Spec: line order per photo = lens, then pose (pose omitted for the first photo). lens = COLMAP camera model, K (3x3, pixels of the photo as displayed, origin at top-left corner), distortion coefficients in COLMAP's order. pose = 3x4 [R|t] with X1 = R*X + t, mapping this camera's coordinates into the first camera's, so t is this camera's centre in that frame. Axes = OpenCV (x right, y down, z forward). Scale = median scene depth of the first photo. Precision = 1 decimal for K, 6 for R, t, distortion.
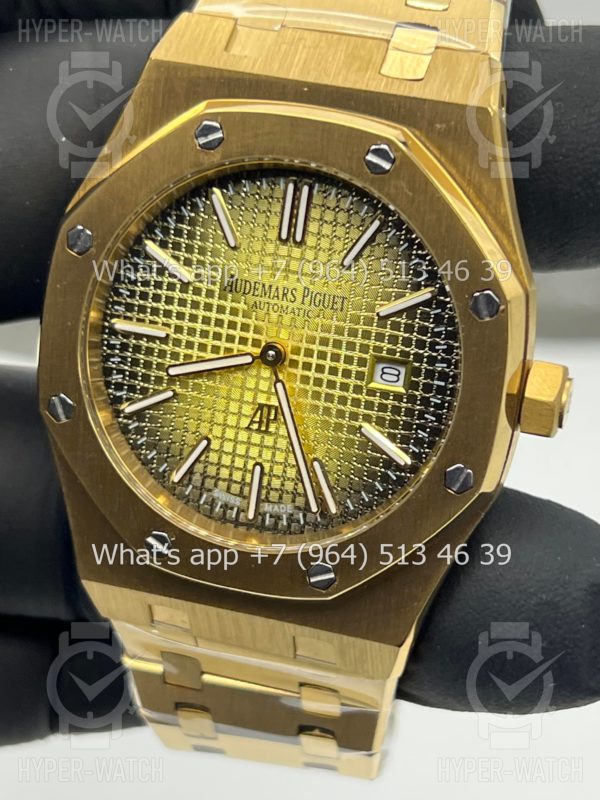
lens RADIAL K [[1793.4, 0, 300.0], [0, 1793.4, 400.0], [0, 0, 1]] dist [0.305380, 0.047270]
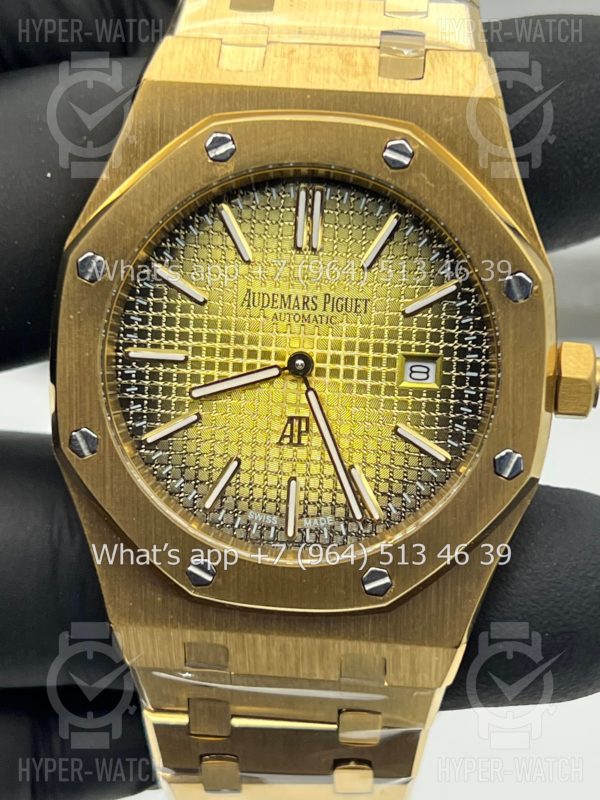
lens RADIAL K [[1793.4, 0, 300.0], [0, 1793.4, 400.0], [0, 0, 1]] dist [0.305380, 0.047270]
pose [[0.979789, -0.094831, 0.176125, -0.190071], [0.111044, 0.990210, -0.084582, 0.077181], [-0.166379, 0.102430, 0.980727, 0.036275]]
